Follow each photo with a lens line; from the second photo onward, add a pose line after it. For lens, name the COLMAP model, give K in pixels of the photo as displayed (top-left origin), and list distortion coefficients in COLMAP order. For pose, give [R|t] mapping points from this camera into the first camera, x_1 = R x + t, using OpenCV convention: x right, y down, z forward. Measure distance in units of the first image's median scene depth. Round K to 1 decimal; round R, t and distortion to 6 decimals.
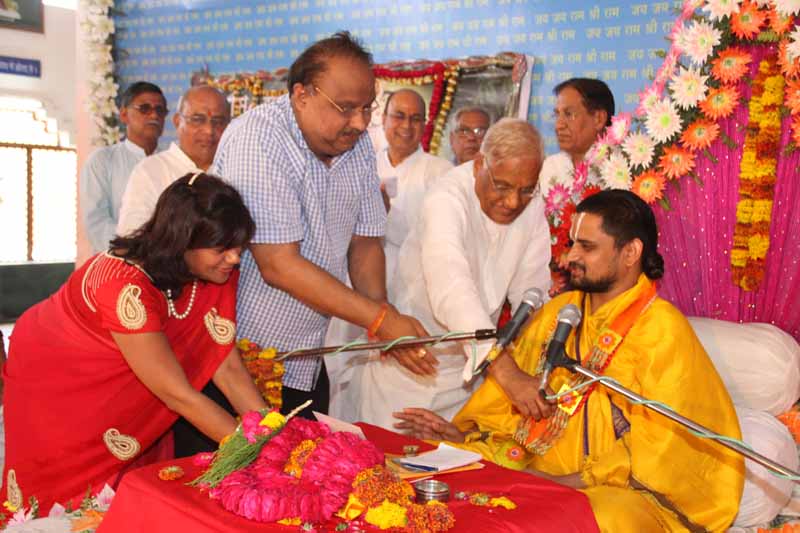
lens RADIAL K [[1008.7, 0, 397.1], [0, 1008.7, 265.3], [0, 0, 1]] dist [0.068137, 0.000000]
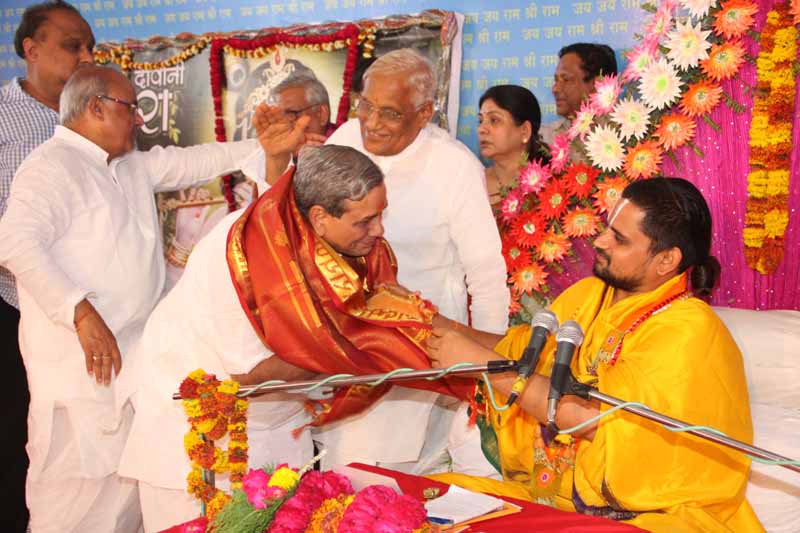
lens RADIAL K [[1127.6, 0, 404.0], [0, 1127.6, 268.2], [0, 0, 1]] dist [0.121718, 0.000000]
pose [[0.989396, -0.061025, 0.131804, -0.092957], [0.058793, 0.998054, 0.020770, -0.018605], [-0.132815, -0.012800, 0.991058, 0.061889]]
